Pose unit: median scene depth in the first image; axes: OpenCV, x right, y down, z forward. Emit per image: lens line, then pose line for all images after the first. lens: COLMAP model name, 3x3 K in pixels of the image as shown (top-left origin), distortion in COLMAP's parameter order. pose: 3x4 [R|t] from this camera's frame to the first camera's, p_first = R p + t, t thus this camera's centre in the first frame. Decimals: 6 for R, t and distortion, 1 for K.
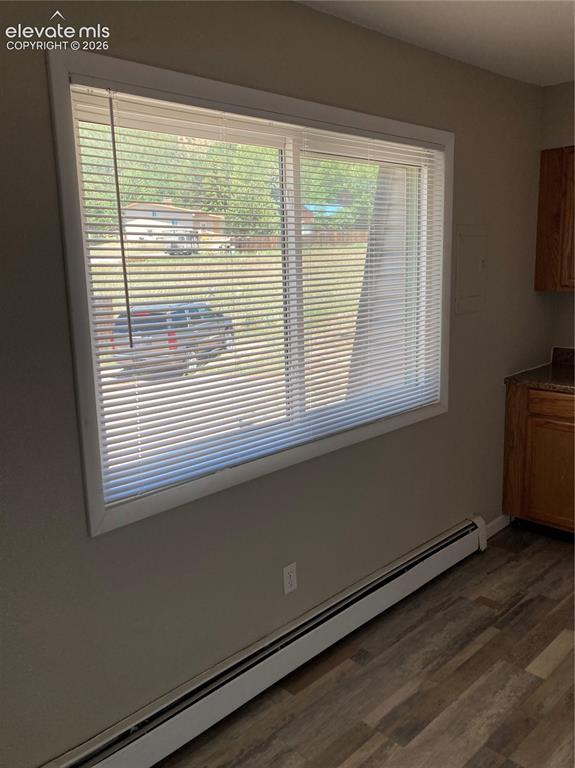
lens RADIAL K [[627.2, 0, 287.5], [0, 627.2, 384.0], [0, 0, 1]] dist [-0.000370, -0.000329]
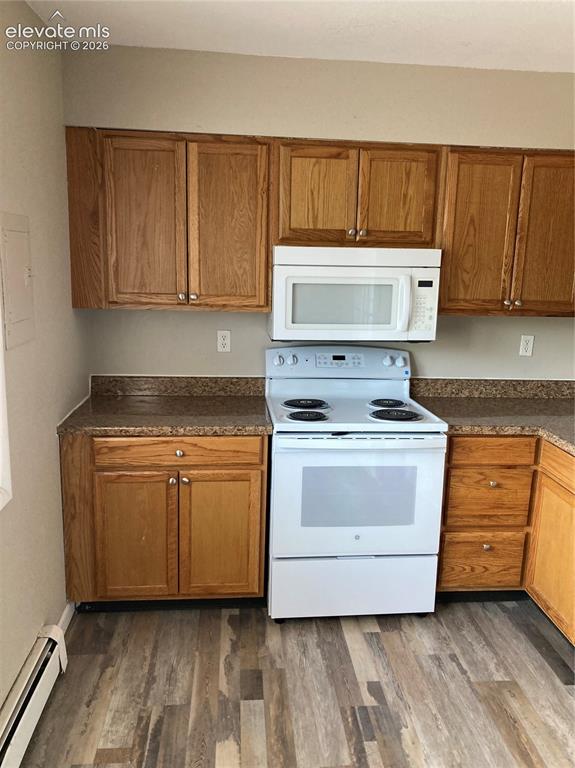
lens RADIAL K [[627.2, 0, 287.5], [0, 627.2, 384.0], [0, 0, 1]] dist [-0.000370, -0.000329]
pose [[0.634066, -0.106519, 0.765908, -0.042965], [0.112045, 0.992670, 0.045299, -0.064580], [-0.765119, 0.057093, 0.641353, 0.324252]]
